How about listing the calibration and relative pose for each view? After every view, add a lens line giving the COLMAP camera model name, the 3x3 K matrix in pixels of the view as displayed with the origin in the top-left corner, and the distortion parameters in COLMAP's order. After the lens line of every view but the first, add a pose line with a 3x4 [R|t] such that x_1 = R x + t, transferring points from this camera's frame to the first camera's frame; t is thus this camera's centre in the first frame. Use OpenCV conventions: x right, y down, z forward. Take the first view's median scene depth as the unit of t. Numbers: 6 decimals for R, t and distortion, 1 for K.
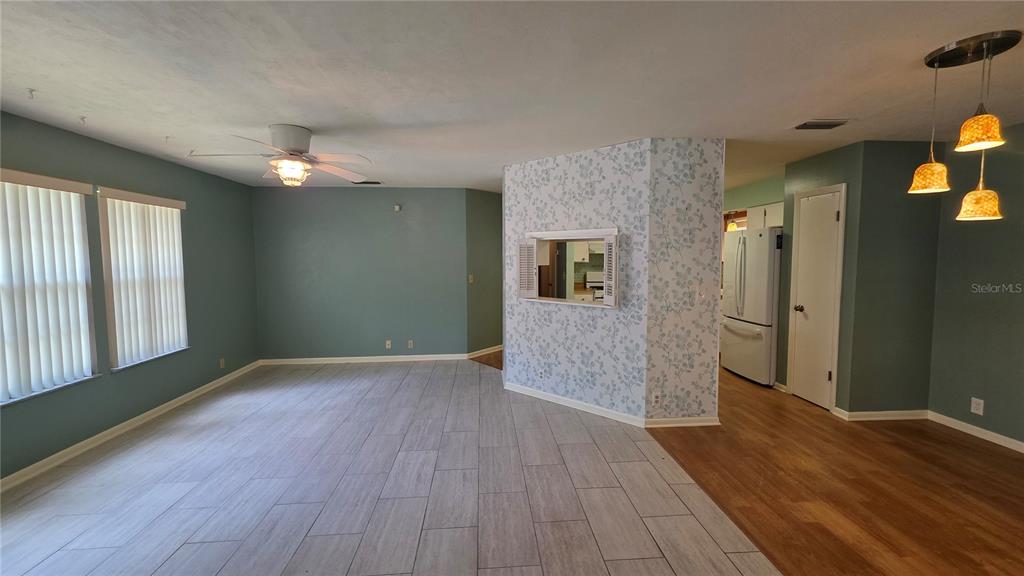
lens RADIAL K [[406.9, 0, 510.9], [0, 406.9, 284.1], [0, 0, 1]] dist [0.001595, 0.000243]
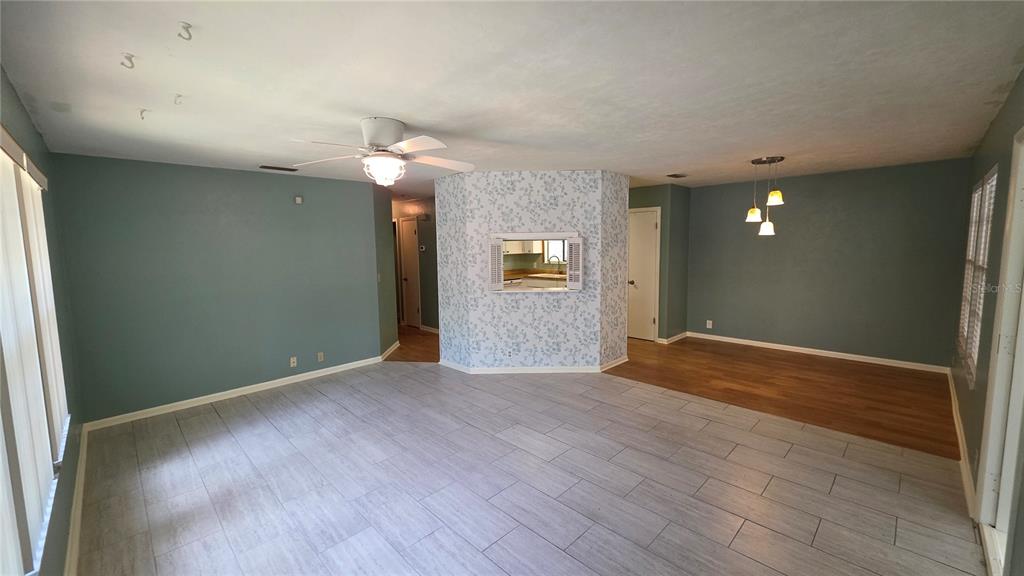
lens RADIAL K [[409.0, 0, 508.7], [0, 409.0, 284.5], [0, 0, 1]] dist [0.000732, -0.000014]
pose [[0.759686, -0.074984, 0.645952, -0.821152], [0.058933, 0.997181, 0.046446, -0.041111], [-0.647614, 0.002784, 0.761964, 0.109789]]
